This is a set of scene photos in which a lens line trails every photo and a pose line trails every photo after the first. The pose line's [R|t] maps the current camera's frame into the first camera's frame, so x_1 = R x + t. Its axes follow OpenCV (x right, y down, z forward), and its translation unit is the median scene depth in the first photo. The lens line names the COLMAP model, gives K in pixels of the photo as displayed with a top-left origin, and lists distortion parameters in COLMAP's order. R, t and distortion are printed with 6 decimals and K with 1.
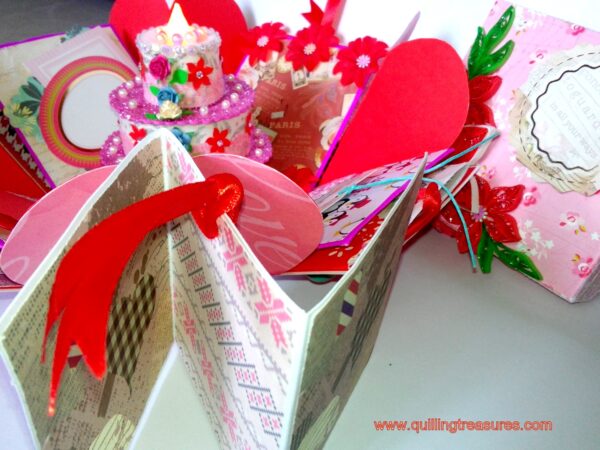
lens RADIAL K [[585.3, 0, 273.9], [0, 585.3, 225.3], [0, 0, 1]] dist [0.403660, -0.723361]
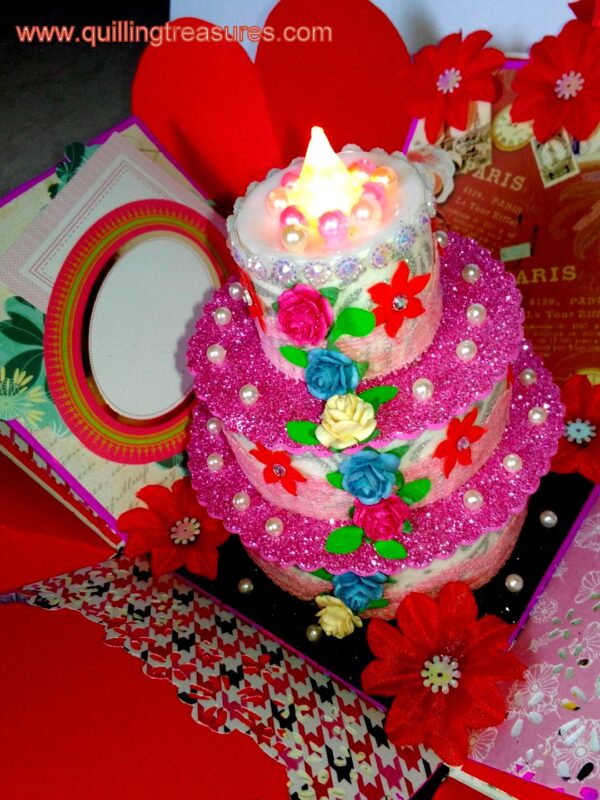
lens RADIAL K [[748.3, 0, 303.0], [0, 748.3, 422.9], [0, 0, 1]] dist [0.182427, -0.231222]
pose [[0.981143, -0.150980, -0.120678, -0.113368], [0.175869, 0.956350, 0.233378, -0.247512], [0.080175, -0.250201, 0.964869, 0.416793]]
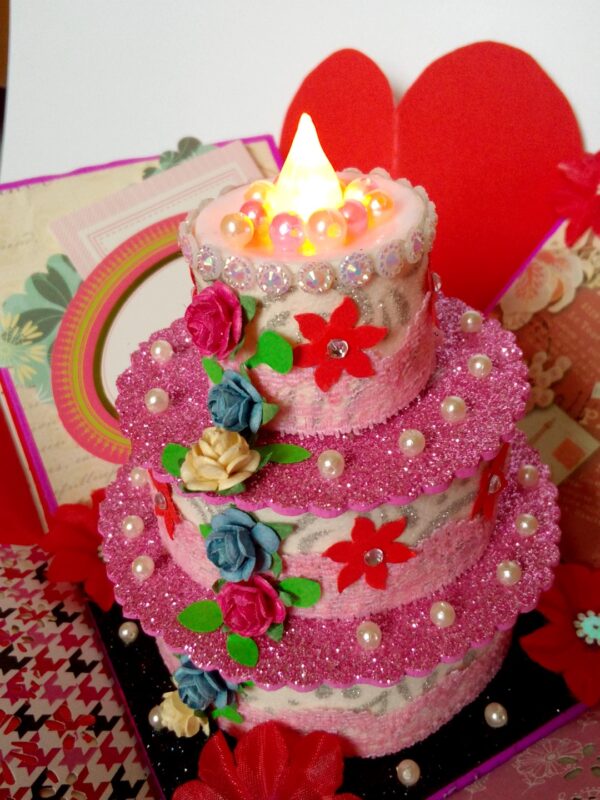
lens RADIAL K [[748.3, 0, 303.0], [0, 748.3, 422.9], [0, 0, 1]] dist [0.182427, -0.231222]
pose [[0.918043, 0.182330, -0.352070, 0.001488], [-0.151668, 0.981946, 0.113048, -0.209053], [0.366326, -0.050385, 0.929121, 0.523829]]
